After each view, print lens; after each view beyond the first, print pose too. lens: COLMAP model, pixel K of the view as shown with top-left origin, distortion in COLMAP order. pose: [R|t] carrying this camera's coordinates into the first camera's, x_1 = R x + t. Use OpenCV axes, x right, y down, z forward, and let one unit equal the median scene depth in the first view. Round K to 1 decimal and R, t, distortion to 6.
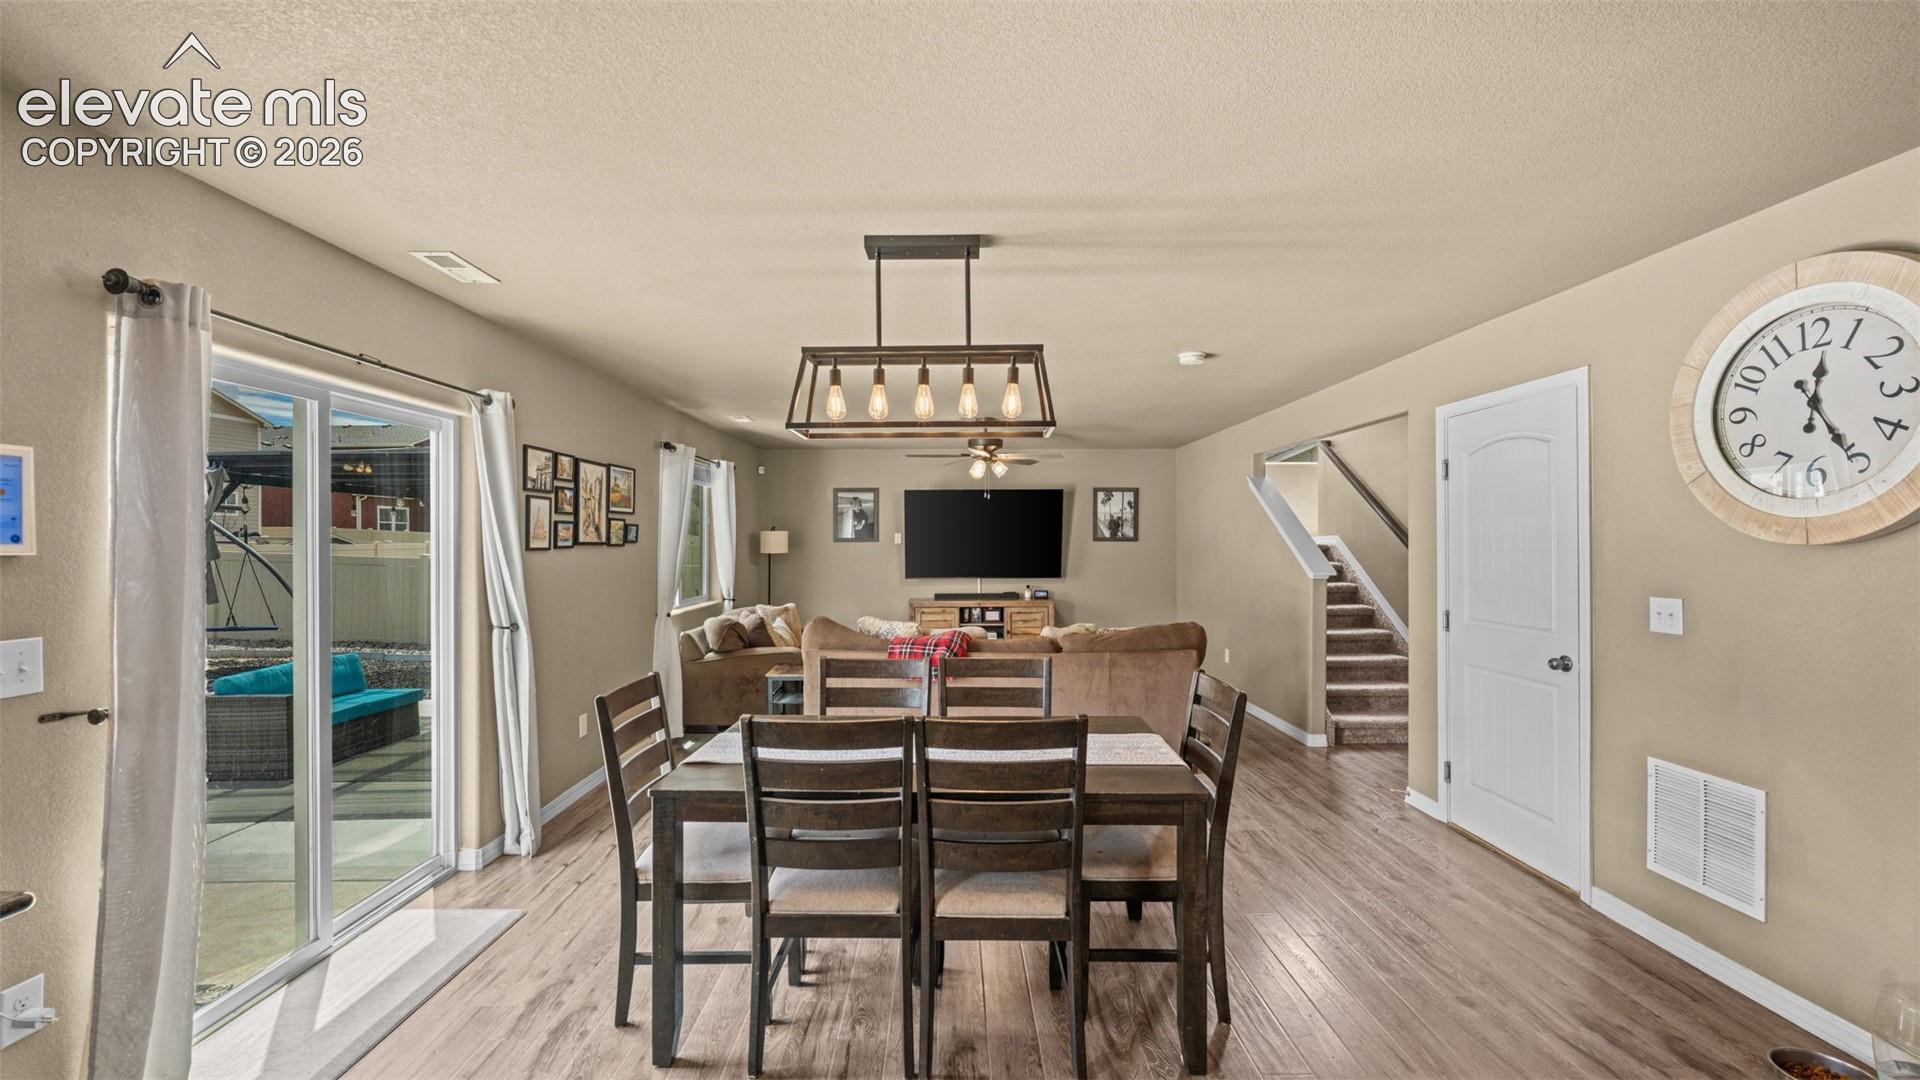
lens RADIAL K [[771.4, 0, 968.8], [0, 771.4, 541.4], [0, 0, 1]] dist [-0.002775, -0.000534]
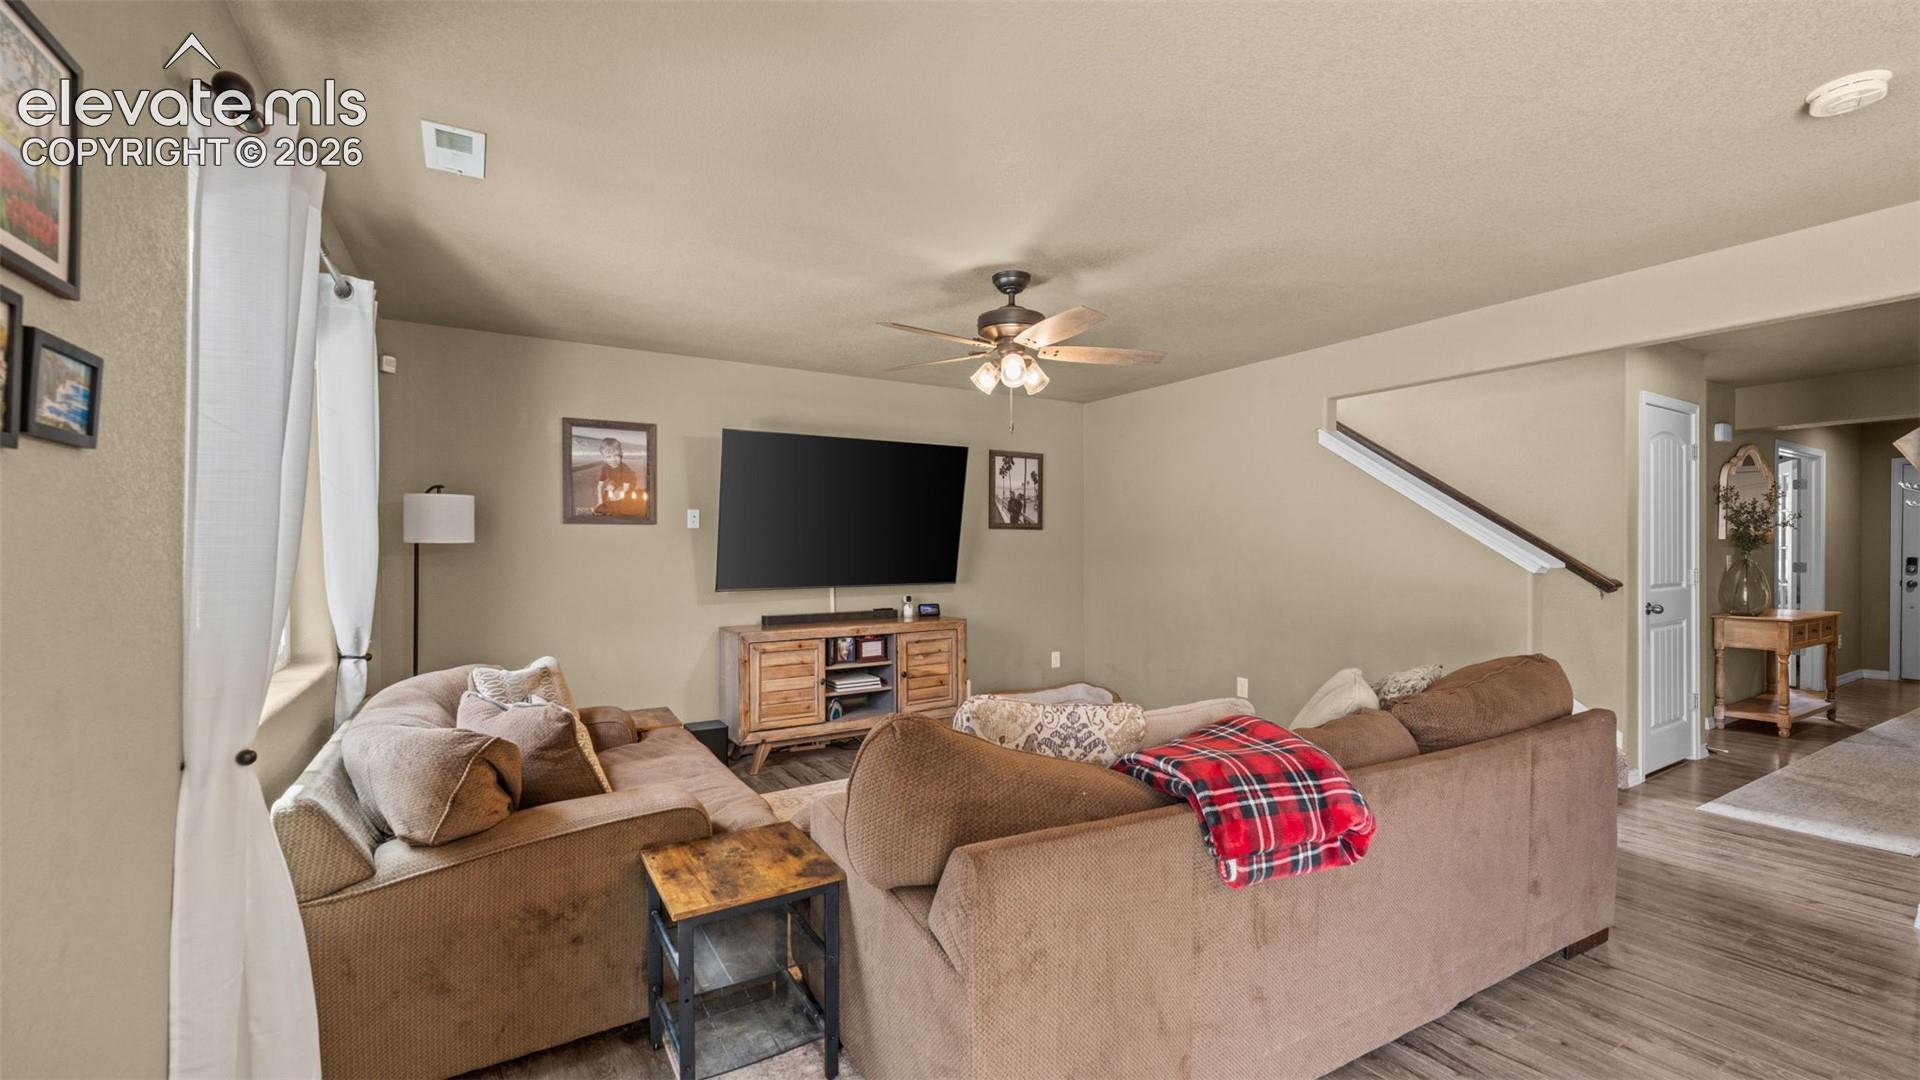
lens RADIAL K [[771.4, 0, 958.6], [0, 771.4, 554.4], [0, 0, 1]] dist [-0.002775, -0.000534]
pose [[0.868845, -0.004144, 0.495068, -0.202663], [0.000298, 0.999969, 0.007849, 0.017393], [-0.495085, -0.006672, 0.868819, 0.432698]]
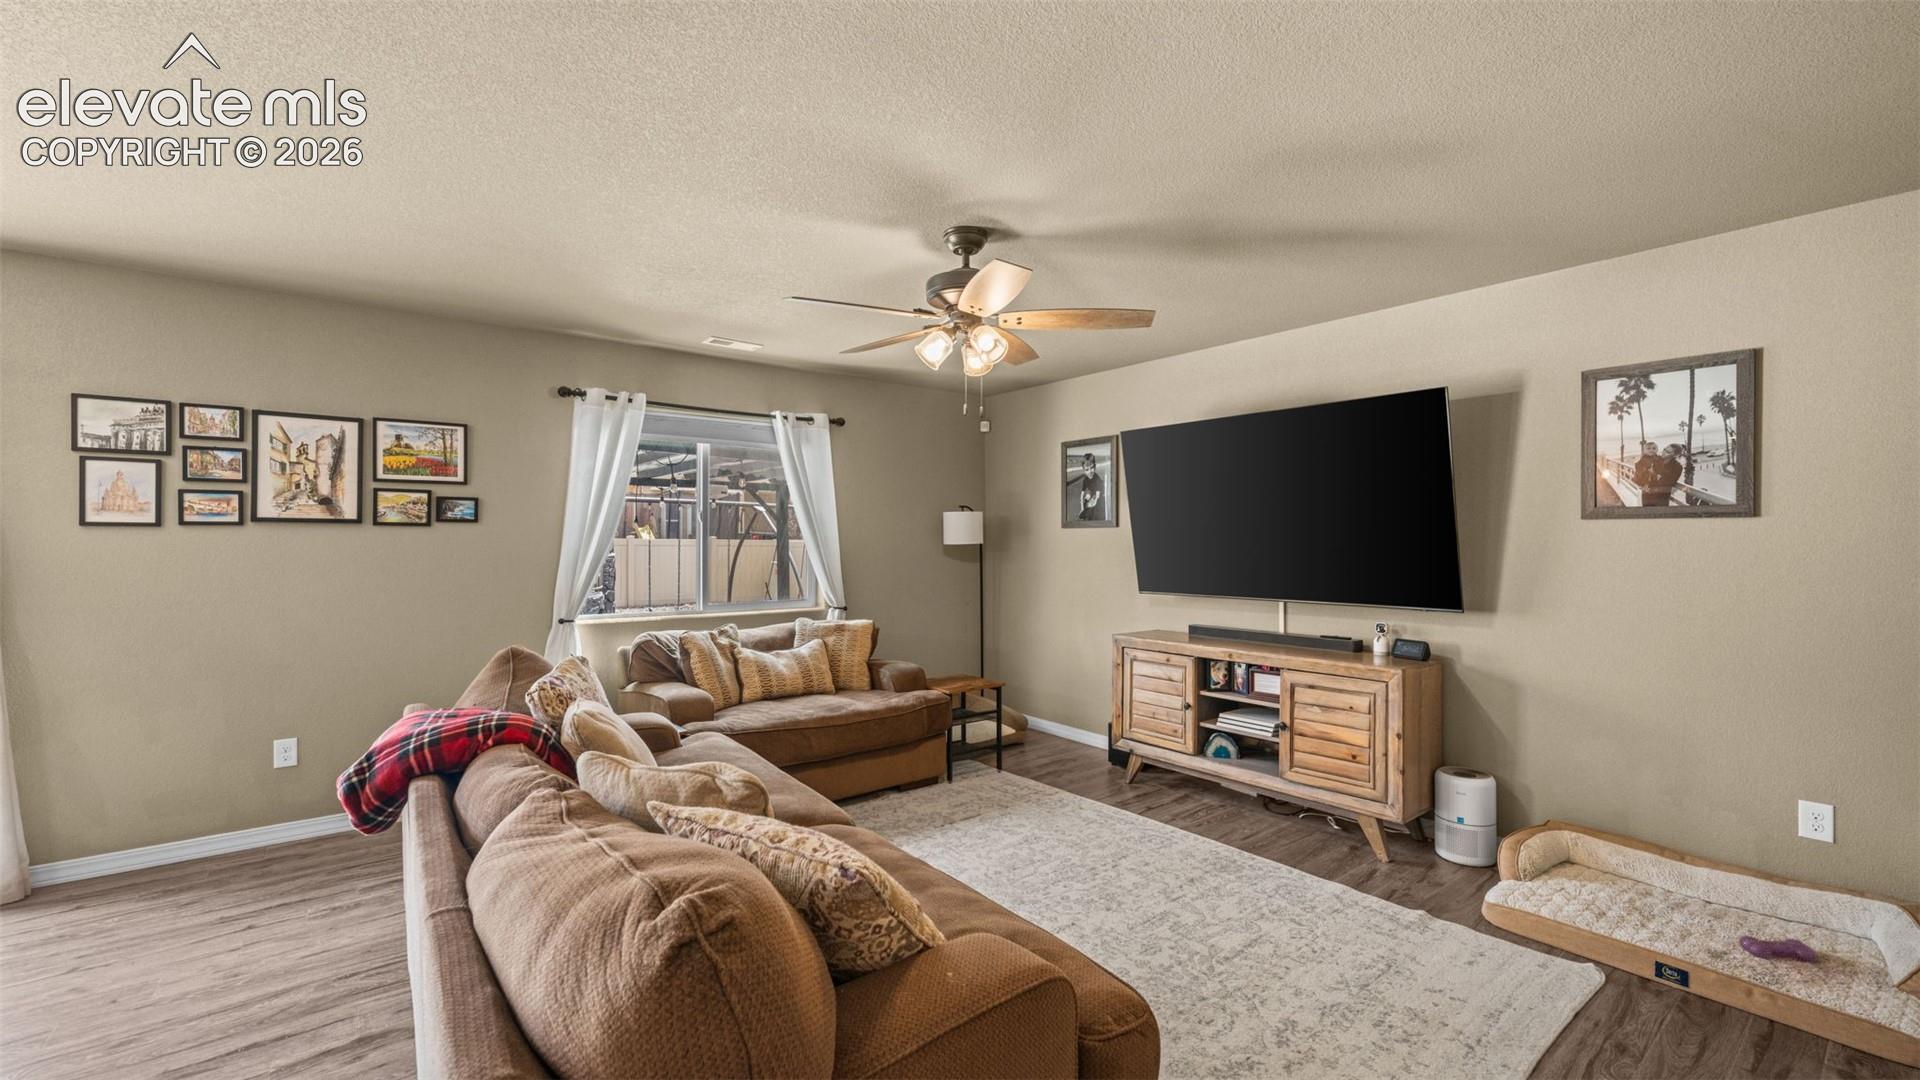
lens RADIAL K [[771.4, 0, 965.5], [0, 771.4, 536.2], [0, 0, 1]] dist [-0.002775, -0.000534]
pose [[0.605758, -0.001874, -0.795646, 0.279709], [-0.003315, 0.999983, -0.004879, 0.010751], [0.795642, 0.005593, 0.605742, 0.561865]]
